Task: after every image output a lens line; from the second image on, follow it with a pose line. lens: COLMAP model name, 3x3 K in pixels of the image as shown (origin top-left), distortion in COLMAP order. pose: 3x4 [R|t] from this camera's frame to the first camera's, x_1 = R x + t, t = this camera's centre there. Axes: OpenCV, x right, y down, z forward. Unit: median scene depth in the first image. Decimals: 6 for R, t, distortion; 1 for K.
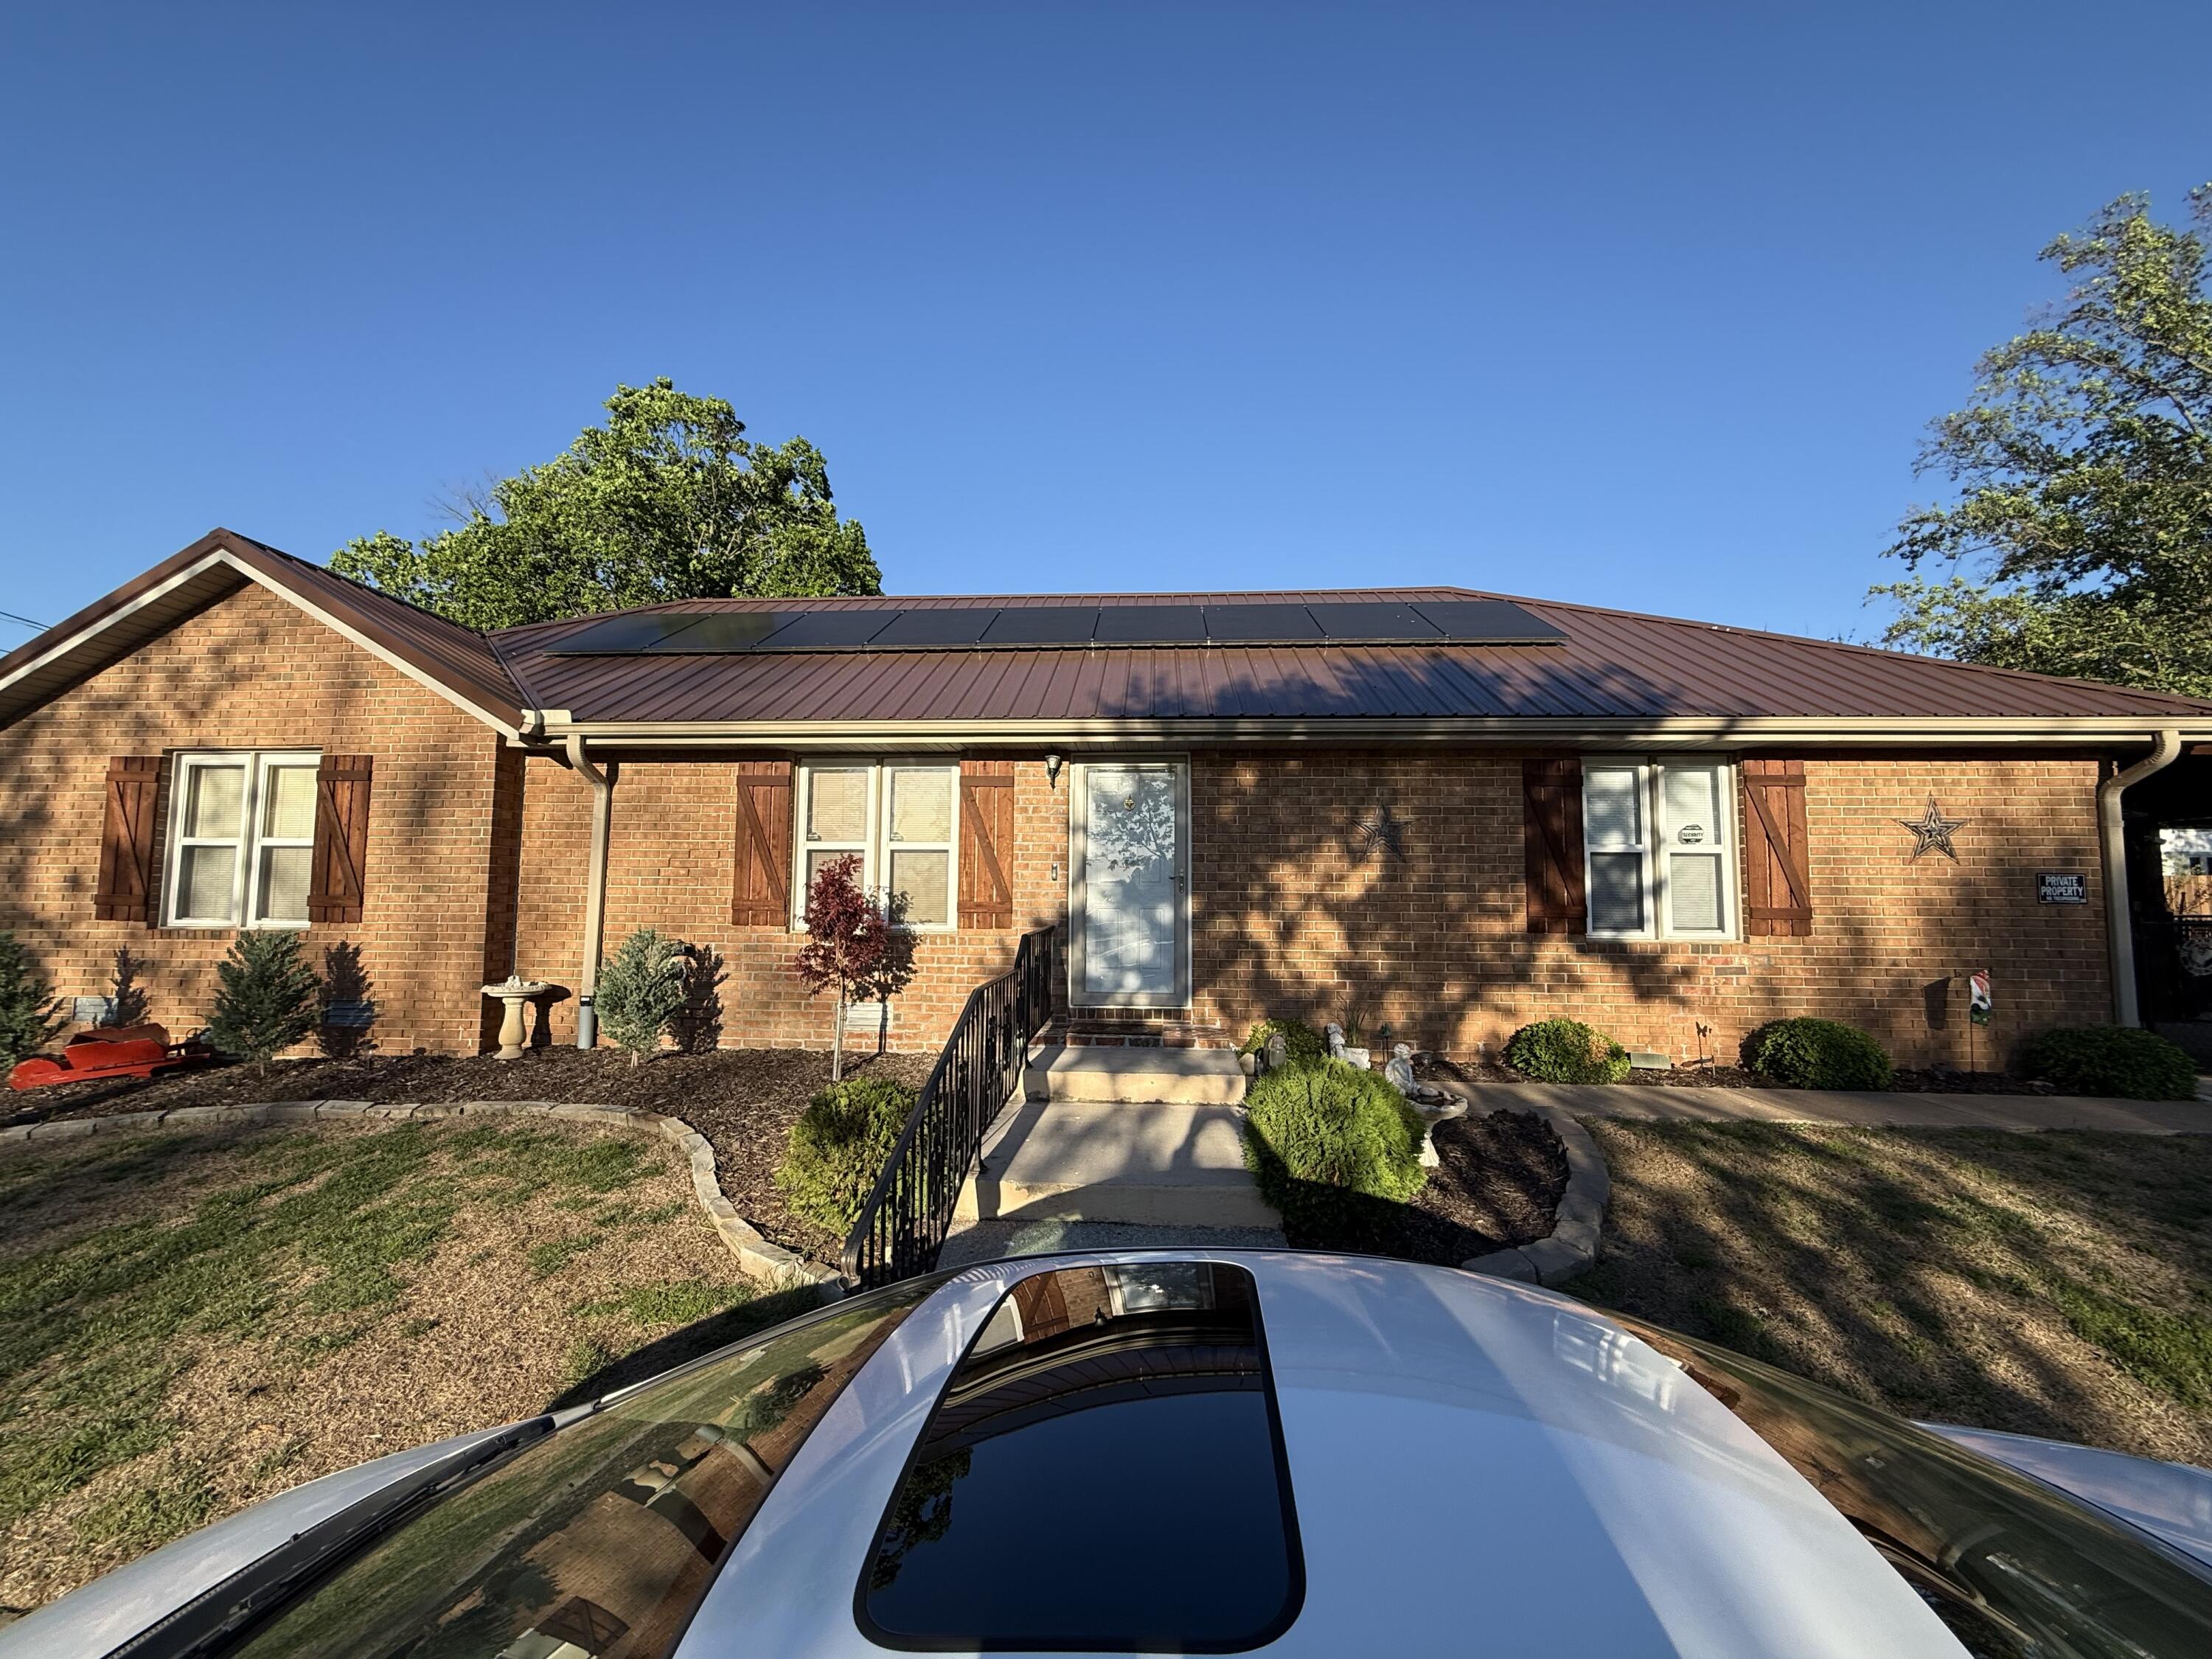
lens RADIAL K [[894.7, 0, 1099.6], [0, 894.7, 816.9], [0, 0, 1]] dist [0.005565, -0.000529]
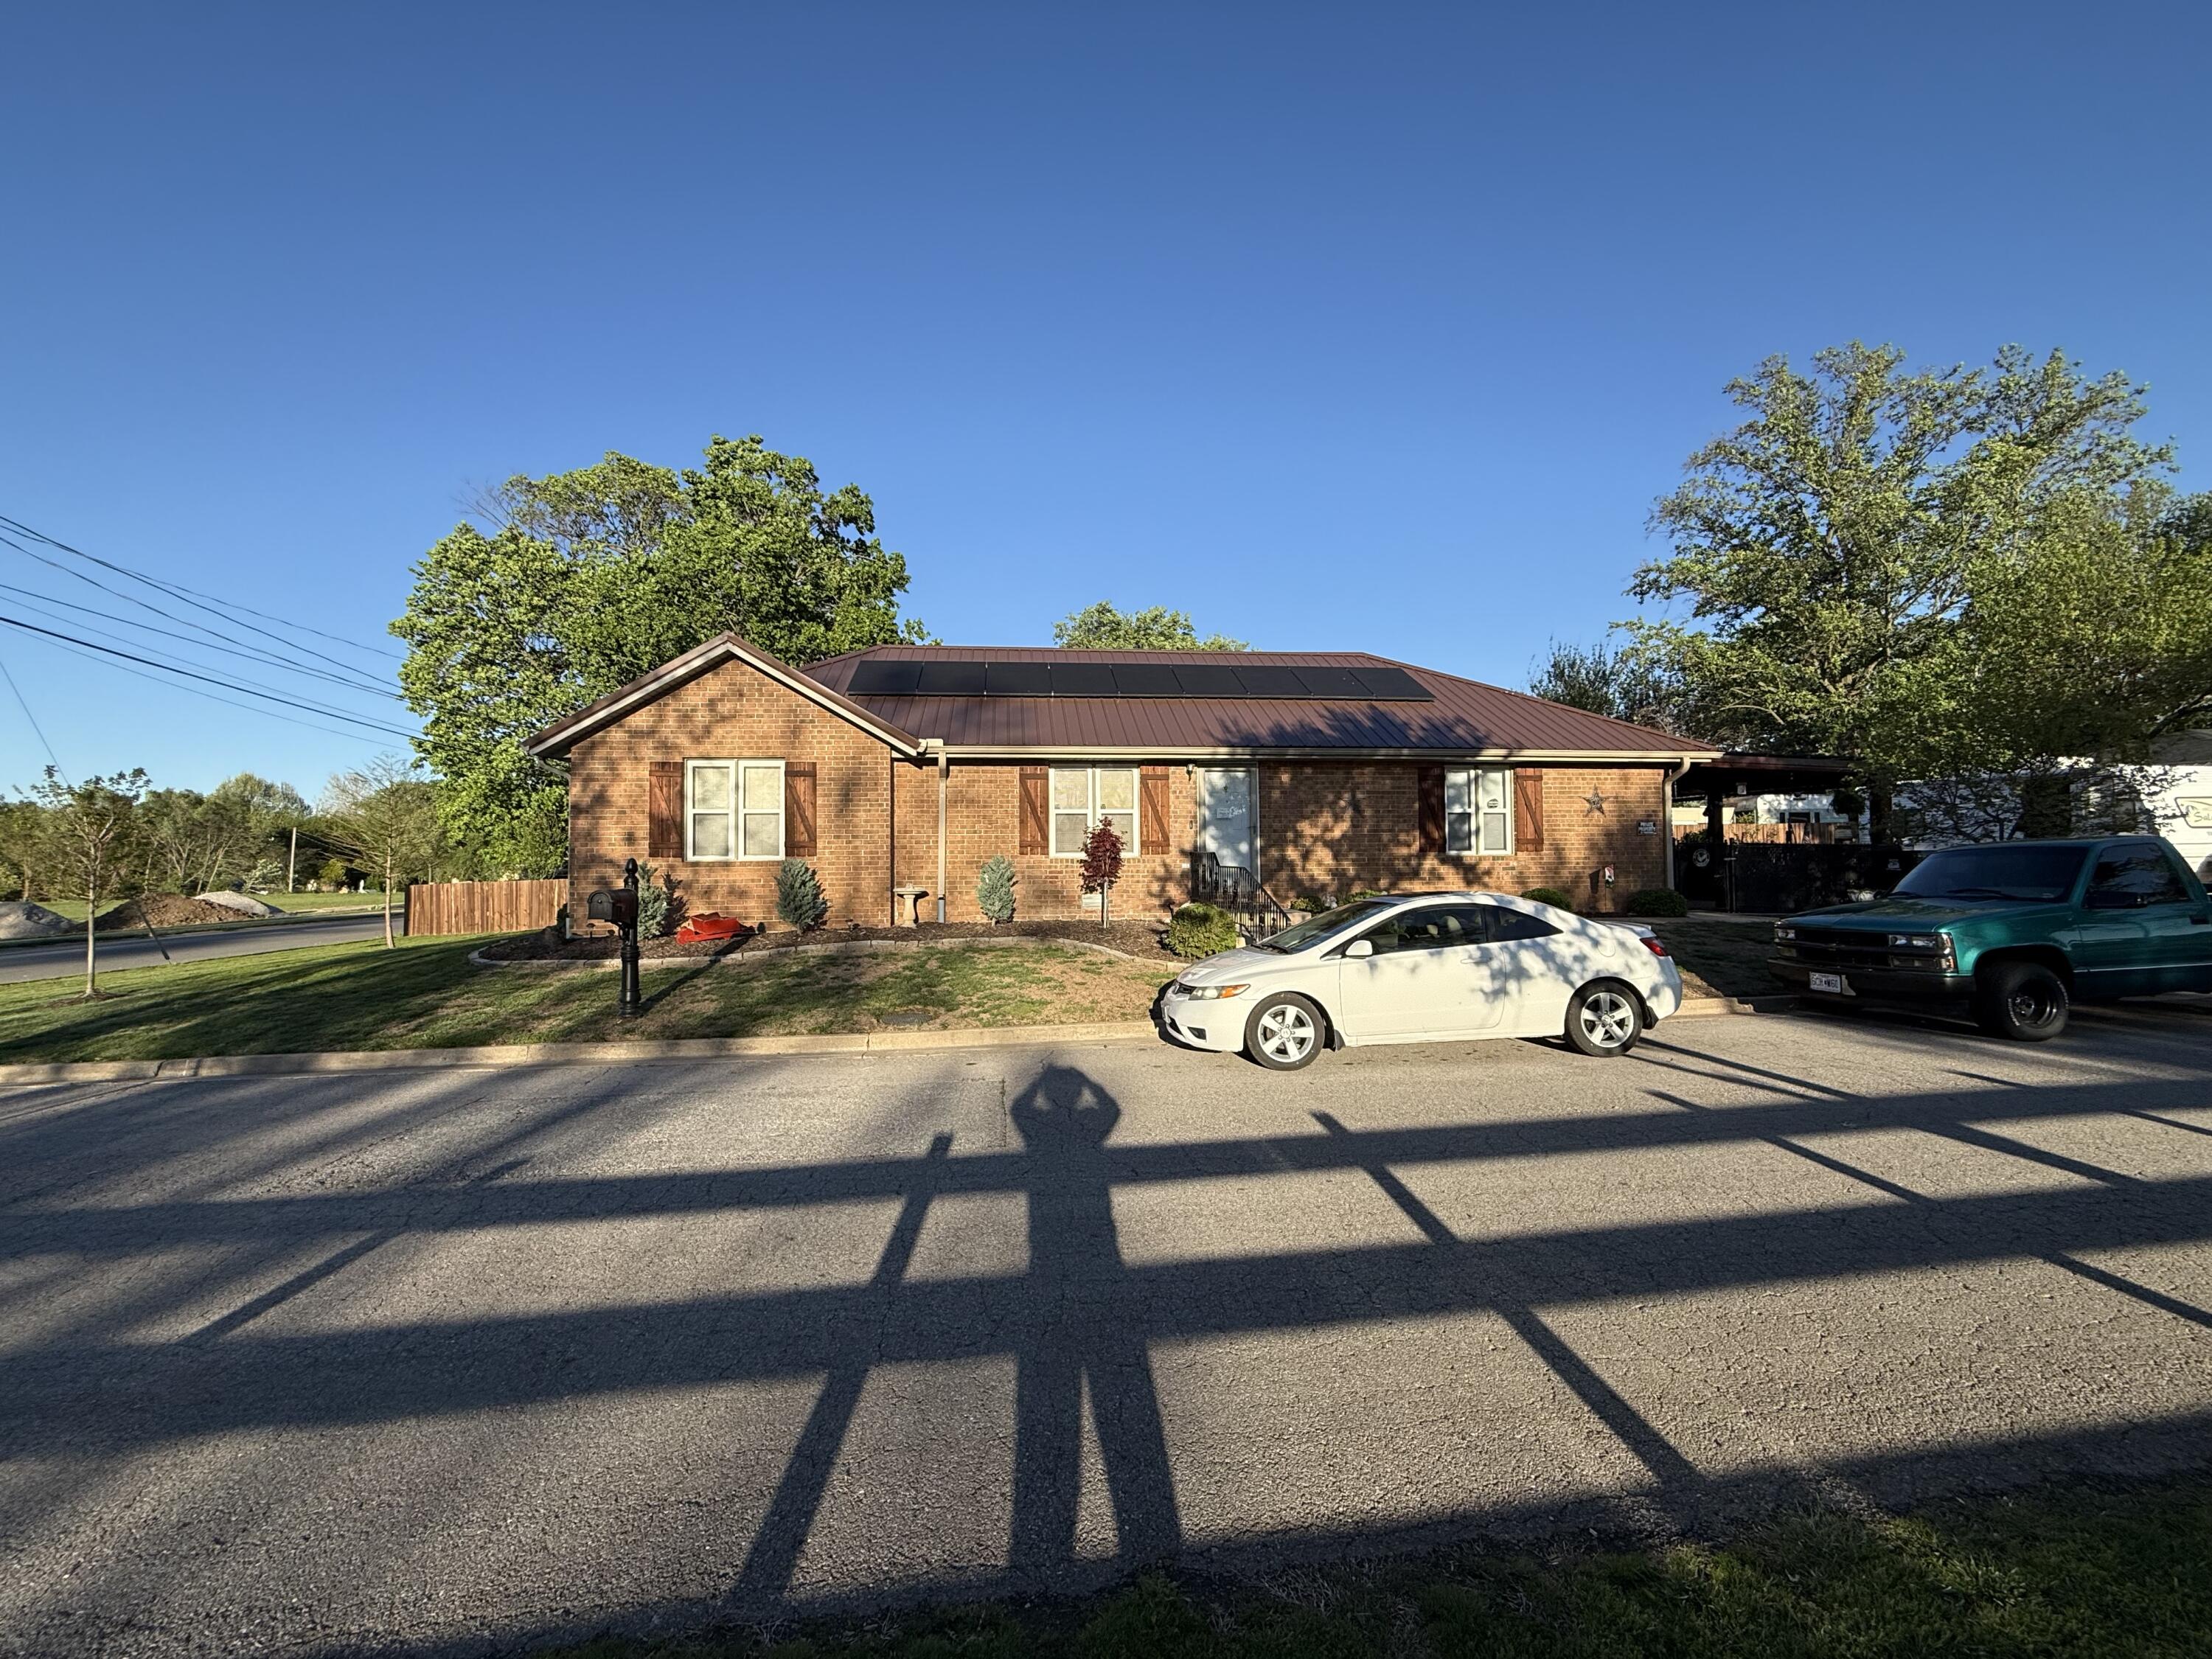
lens RADIAL K [[894.7, 0, 1111.4], [0, 894.7, 818.1], [0, 0, 1]] dist [0.005565, -0.000529]
pose [[0.983728, -0.007145, 0.179522, -0.557906], [-0.001005, 0.998974, 0.045266, -0.039583], [-0.179662, -0.044710, 0.982712, -0.844334]]
